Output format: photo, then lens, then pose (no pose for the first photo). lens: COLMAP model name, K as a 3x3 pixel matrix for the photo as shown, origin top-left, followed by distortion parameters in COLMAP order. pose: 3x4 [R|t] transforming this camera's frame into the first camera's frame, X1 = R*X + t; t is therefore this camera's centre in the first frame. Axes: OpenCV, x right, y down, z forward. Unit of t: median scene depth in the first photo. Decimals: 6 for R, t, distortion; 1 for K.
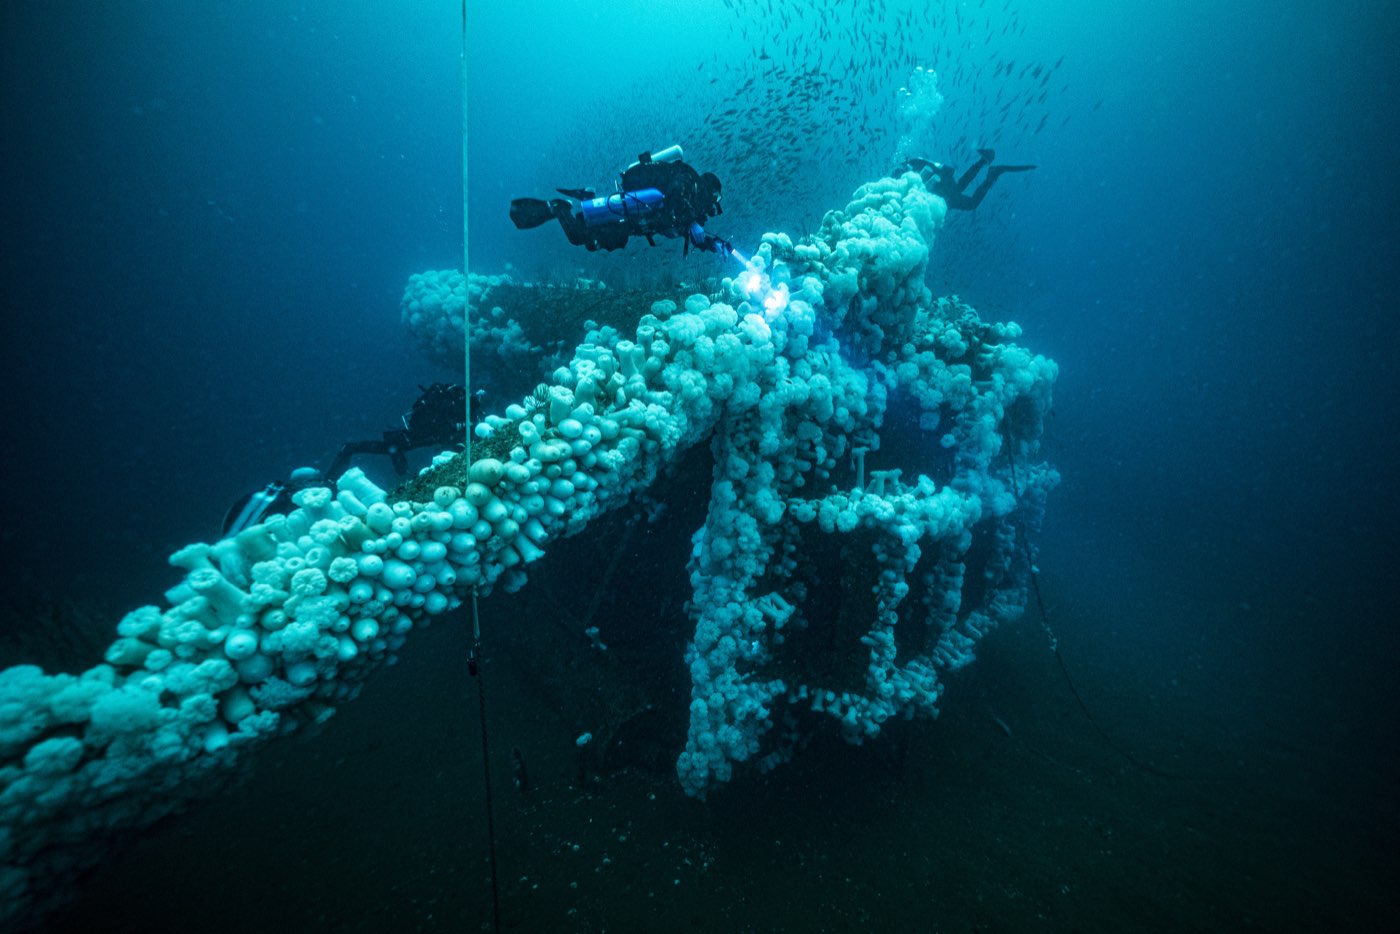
lens RADIAL K [[601.3, 0, 715.0], [0, 601.3, 466.8], [0, 0, 1]] dist [0.018815, -0.000067]
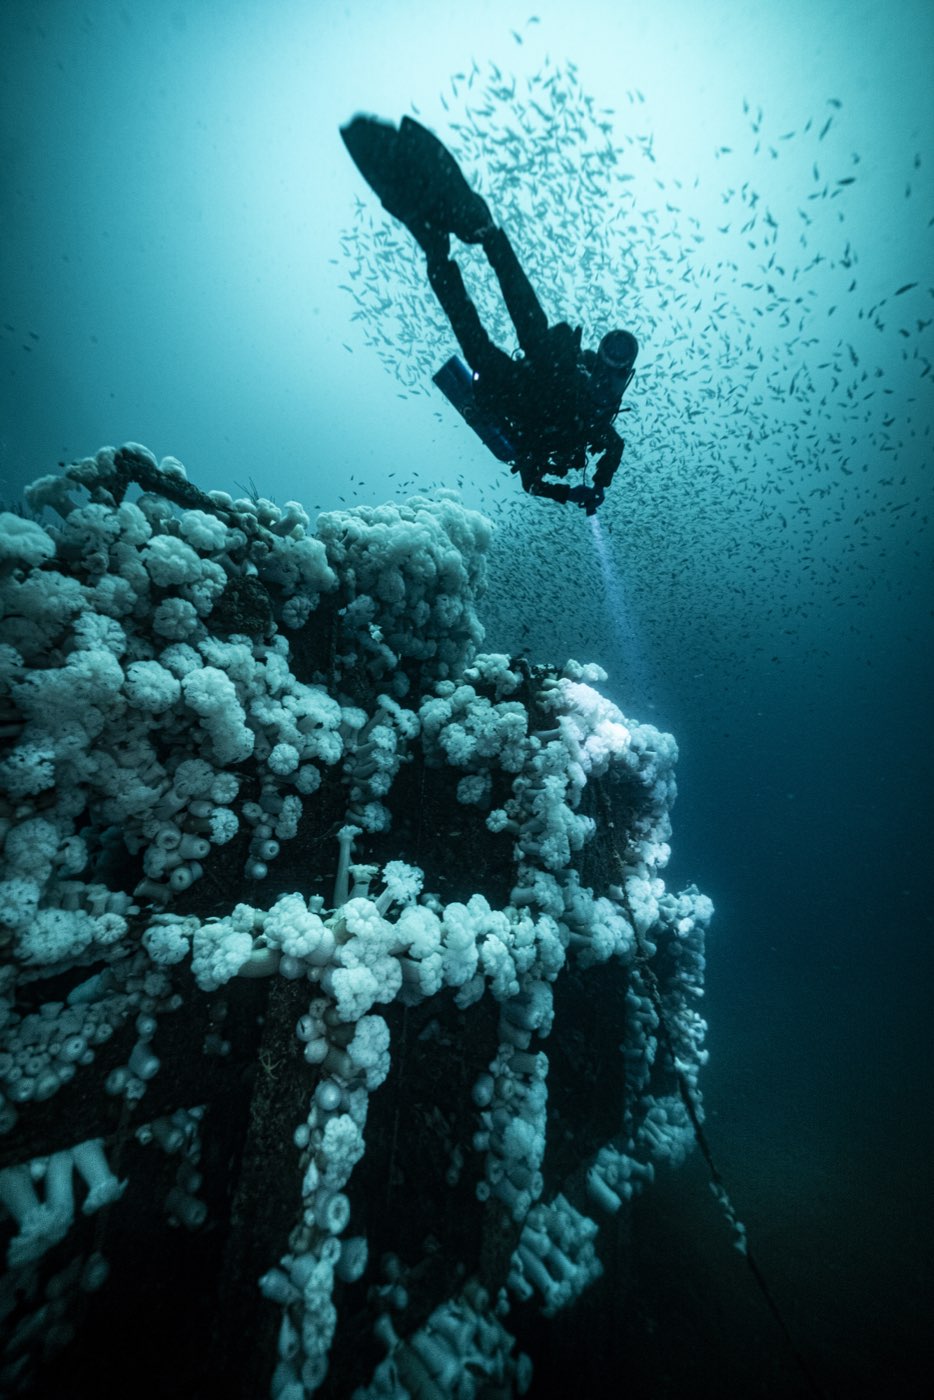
lens RADIAL K [[529.4, 0, 467.0], [0, 529.4, 700.0], [0, 0, 1]] dist [0.001599, 0.000130]
pose [[0.998919, 0.023749, 0.039950, 0.335592], [-0.006151, 0.919574, -0.392869, 0.056597], [-0.046067, 0.392199, 0.918726, 0.466986]]
